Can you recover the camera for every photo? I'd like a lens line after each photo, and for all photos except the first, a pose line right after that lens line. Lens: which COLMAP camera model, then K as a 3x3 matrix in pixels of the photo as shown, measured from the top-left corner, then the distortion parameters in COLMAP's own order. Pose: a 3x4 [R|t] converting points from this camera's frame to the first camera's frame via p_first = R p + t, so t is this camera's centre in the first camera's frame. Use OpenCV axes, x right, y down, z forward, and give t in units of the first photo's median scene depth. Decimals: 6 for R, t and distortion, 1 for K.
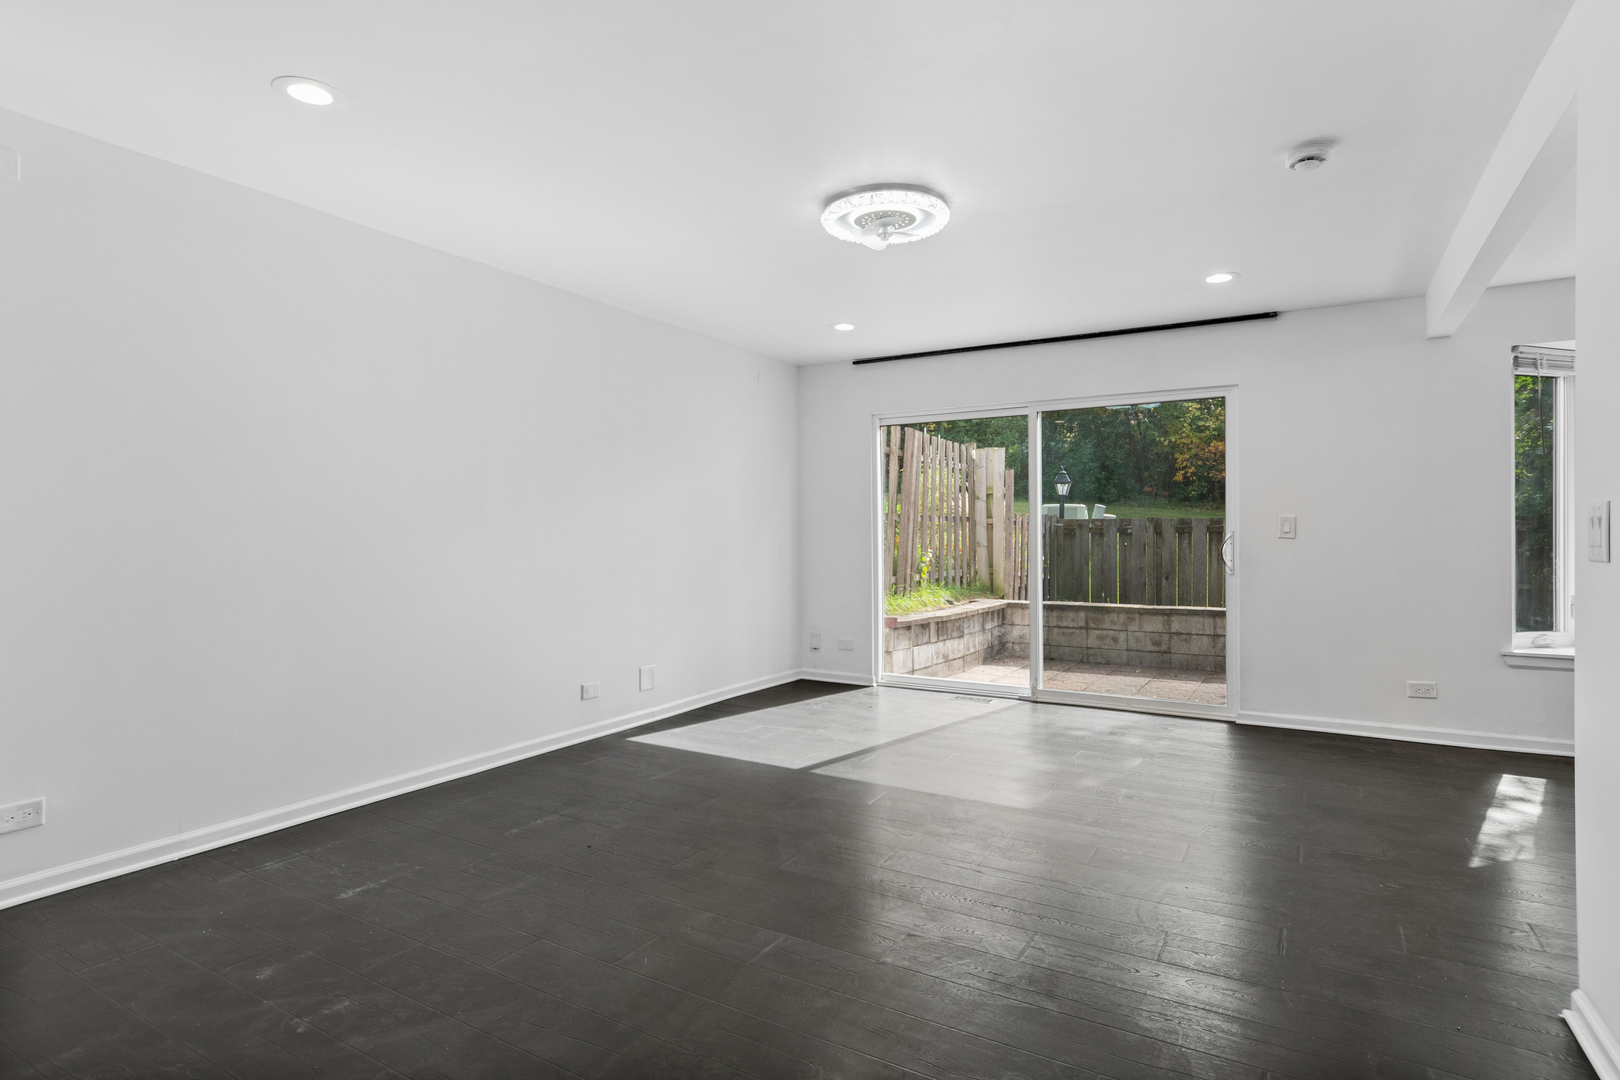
lens RADIAL K [[851.8, 0, 813.3], [0, 851.8, 522.5], [0, 0, 1]] dist [0.000840, -0.000718]
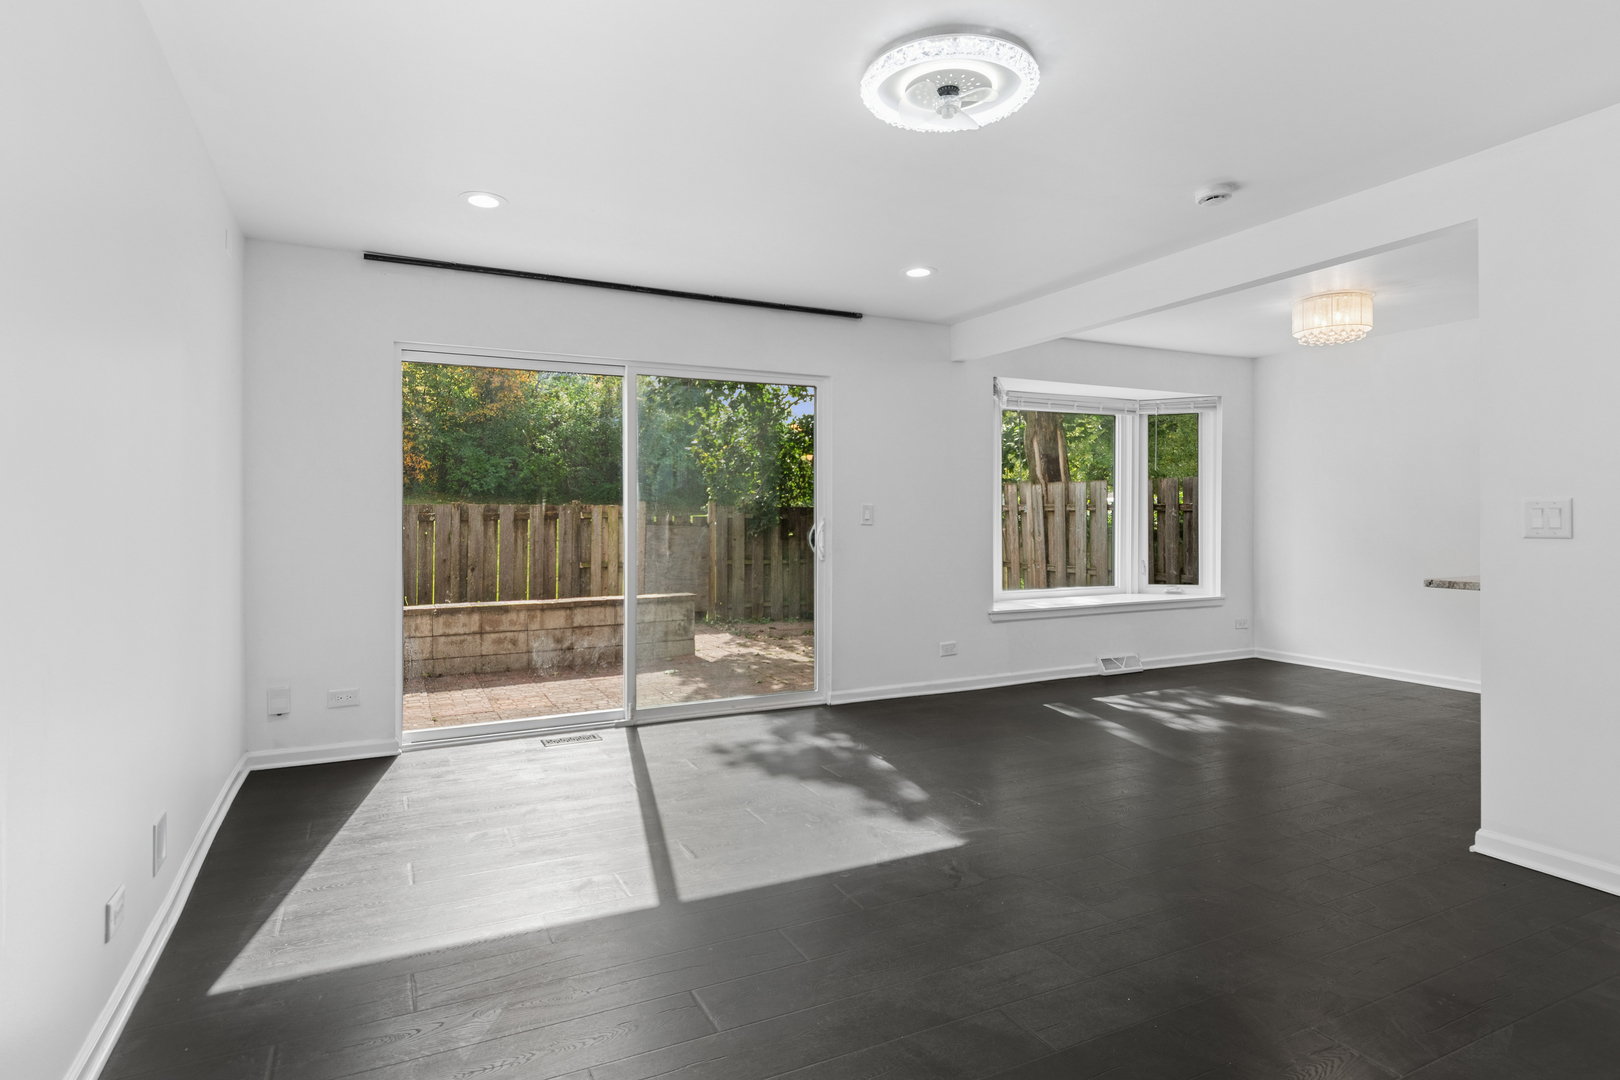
lens RADIAL K [[851.8, 0, 794.1], [0, 851.8, 517.2], [0, 0, 1]] dist [0.000840, -0.000718]
pose [[0.549628, 0.000814, 0.835409, -0.224608], [-0.007357, 0.999965, 0.003867, 0.002783], [-0.835377, -0.008272, 0.549615, 0.274832]]
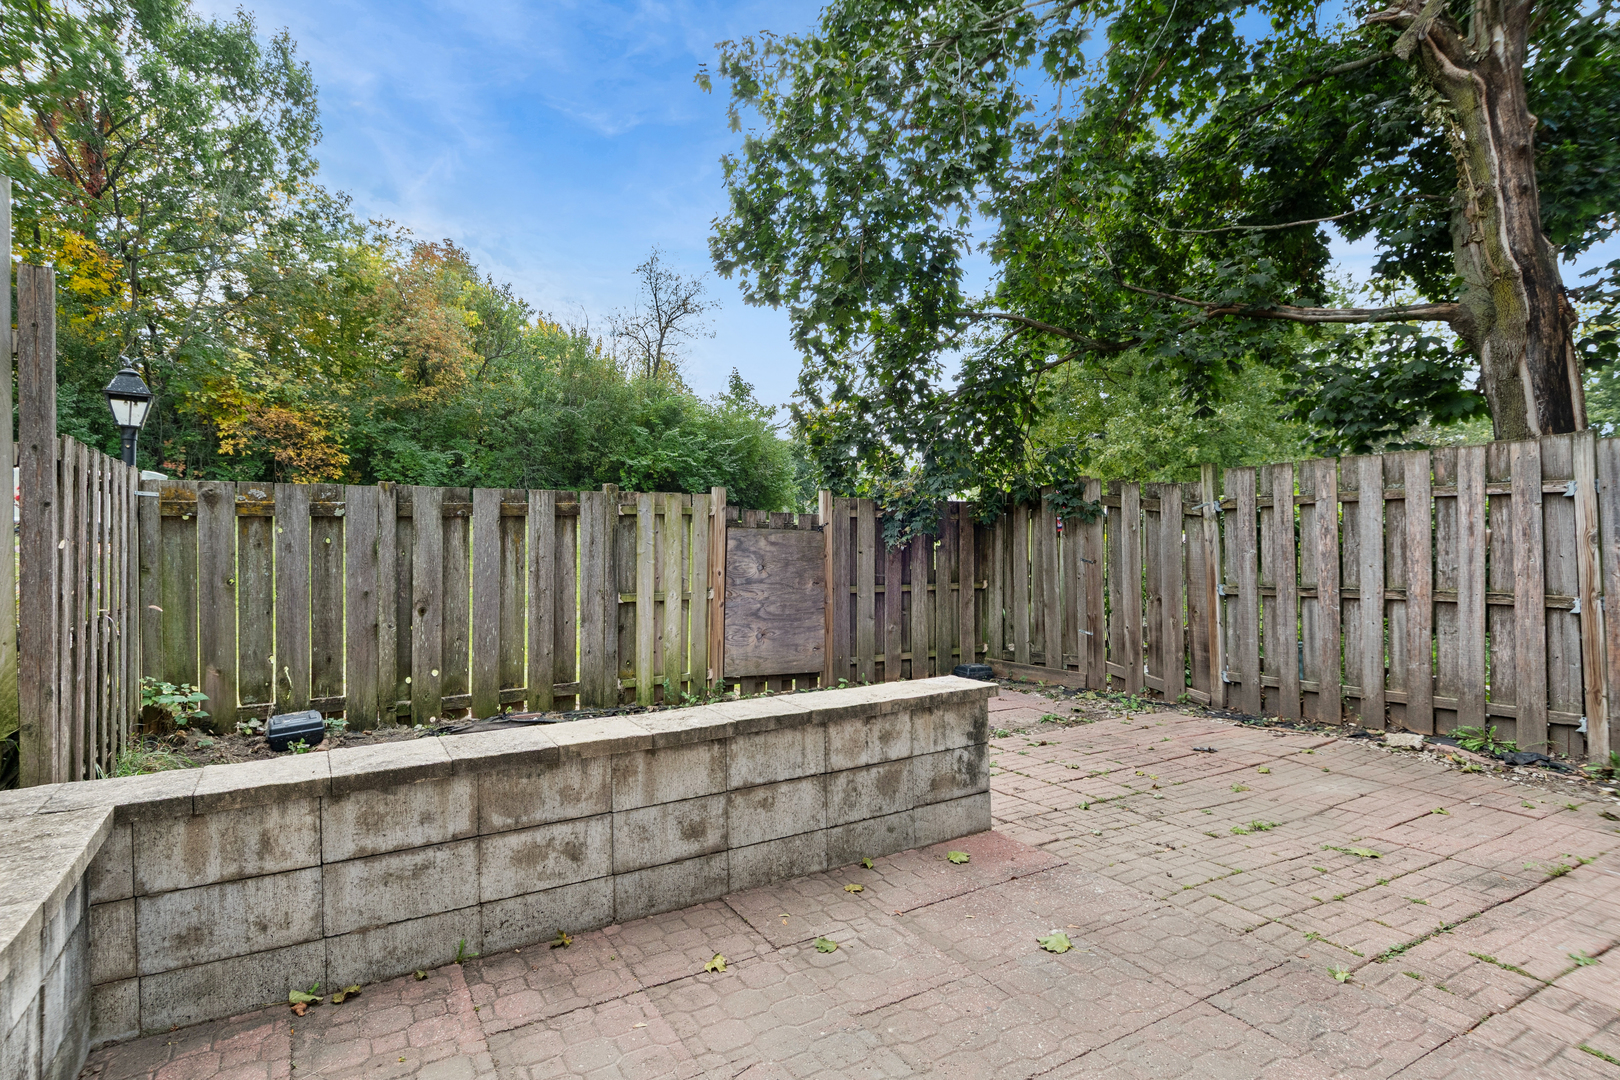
lens RADIAL K [[851.8, 0, 811.6], [0, 851.8, 550.0], [0, 0, 1]] dist [0.000840, -0.000718]
pose [[0.473992, -0.019079, 0.880323, 0.130058], [-0.006764, 0.999657, 0.025307, 0.022433], [-0.880503, -0.017950, 0.473700, 0.787434]]
